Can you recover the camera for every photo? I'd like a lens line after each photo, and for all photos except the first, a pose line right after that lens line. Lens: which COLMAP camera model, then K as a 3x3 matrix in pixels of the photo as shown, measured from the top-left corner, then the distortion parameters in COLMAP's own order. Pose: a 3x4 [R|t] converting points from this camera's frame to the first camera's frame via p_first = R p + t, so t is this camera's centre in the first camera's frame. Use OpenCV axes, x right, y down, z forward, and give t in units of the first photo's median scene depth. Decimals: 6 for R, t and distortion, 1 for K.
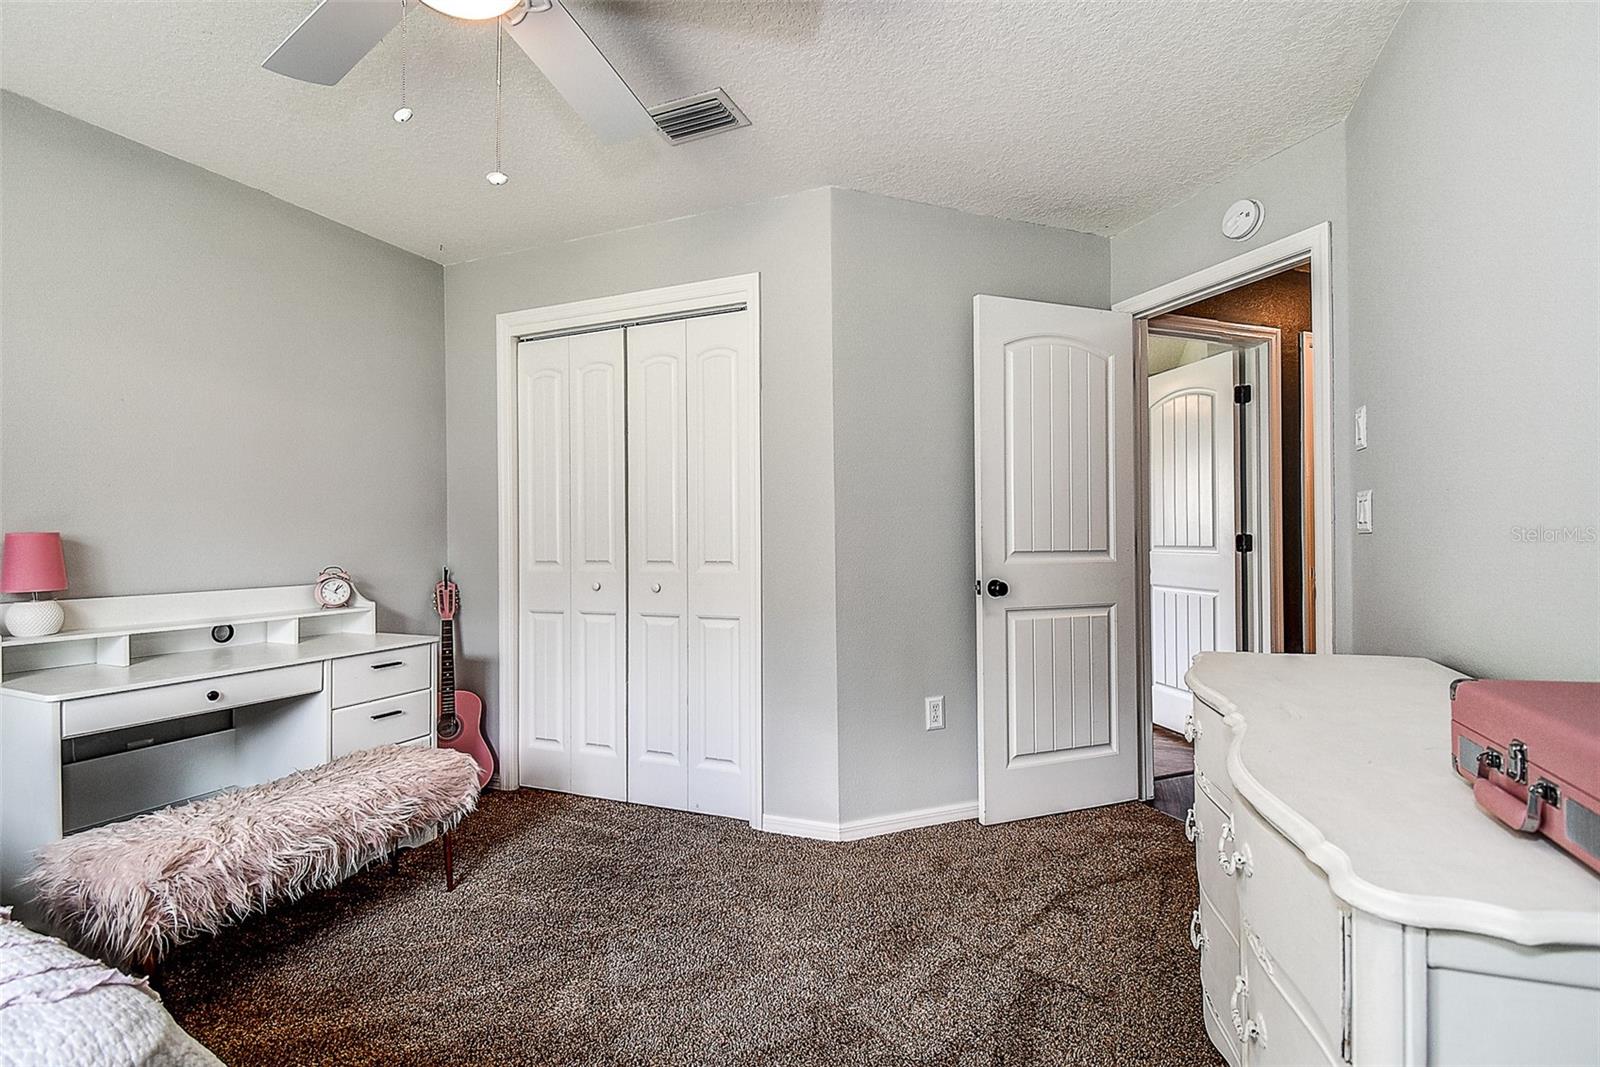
lens RADIAL K [[722.9, 0, 801.2], [0, 722.9, 529.9], [0, 0, 1]] dist [0.029841, -0.022833]
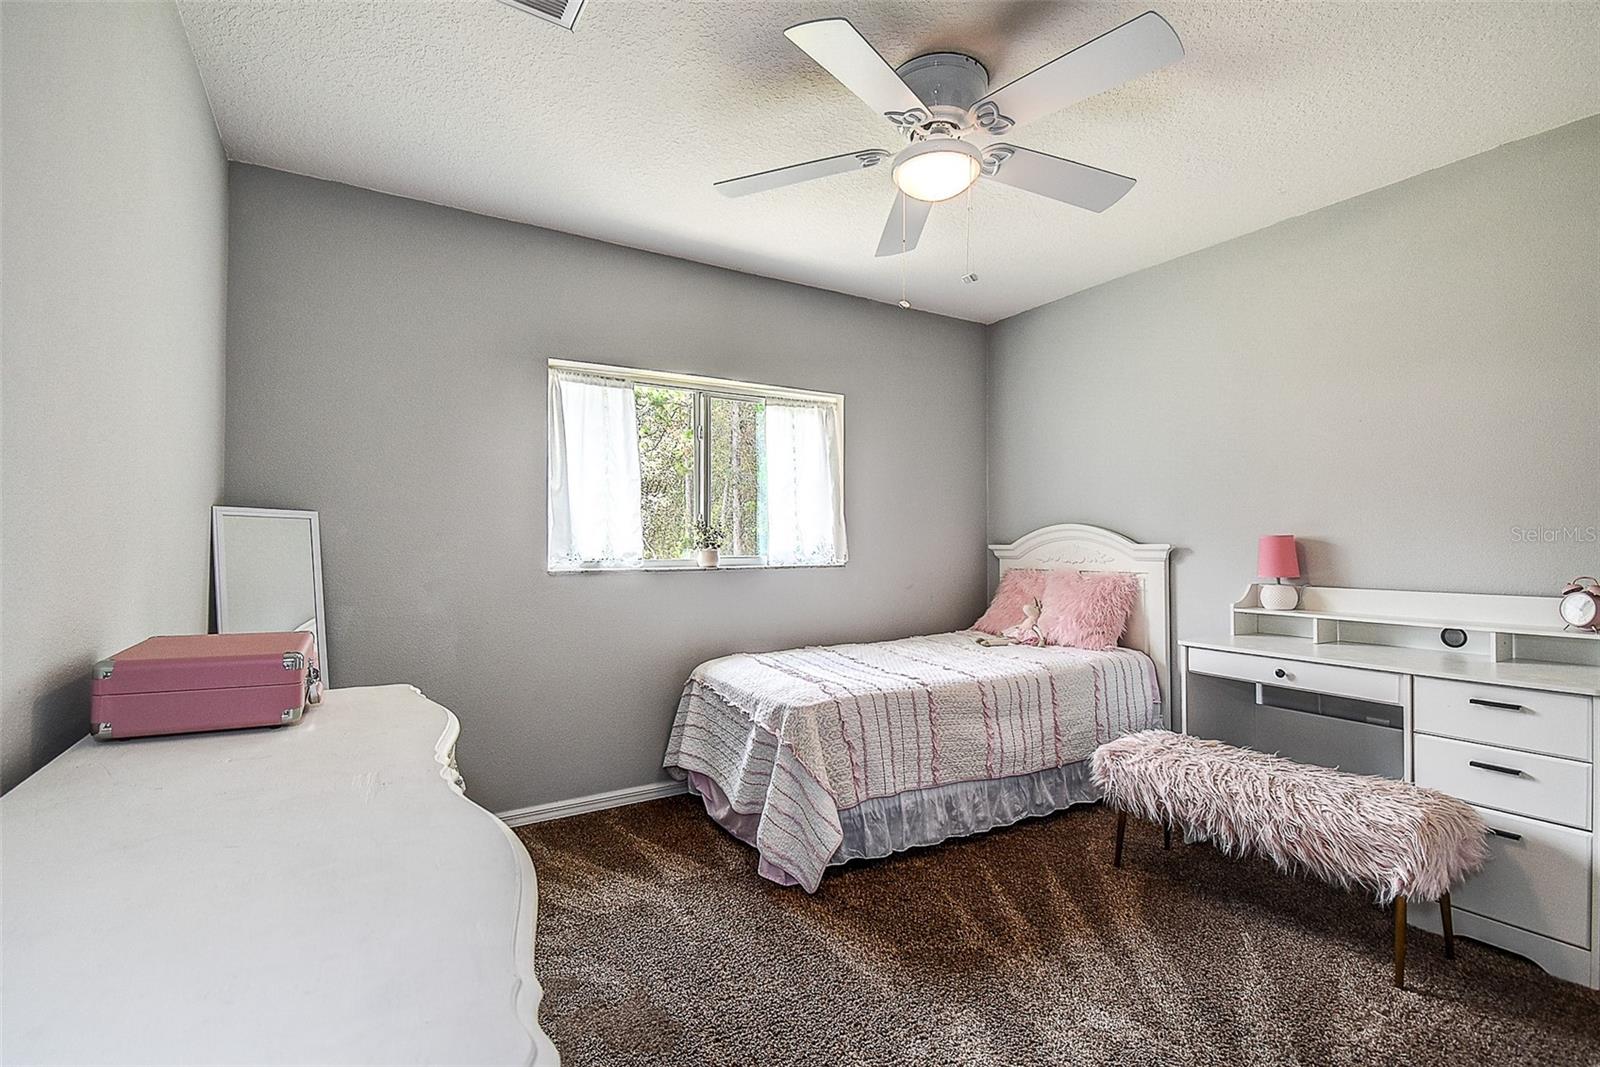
lens RADIAL K [[722.9, 0, 801.2], [0, 722.9, 529.9], [0, 0, 1]] dist [0.029841, -0.022833]
pose [[-0.560750, -0.013444, -0.827876, 0.513685], [0.015167, 0.999534, -0.026505, 0.014373], [0.827846, -0.027419, -0.560284, 0.883770]]
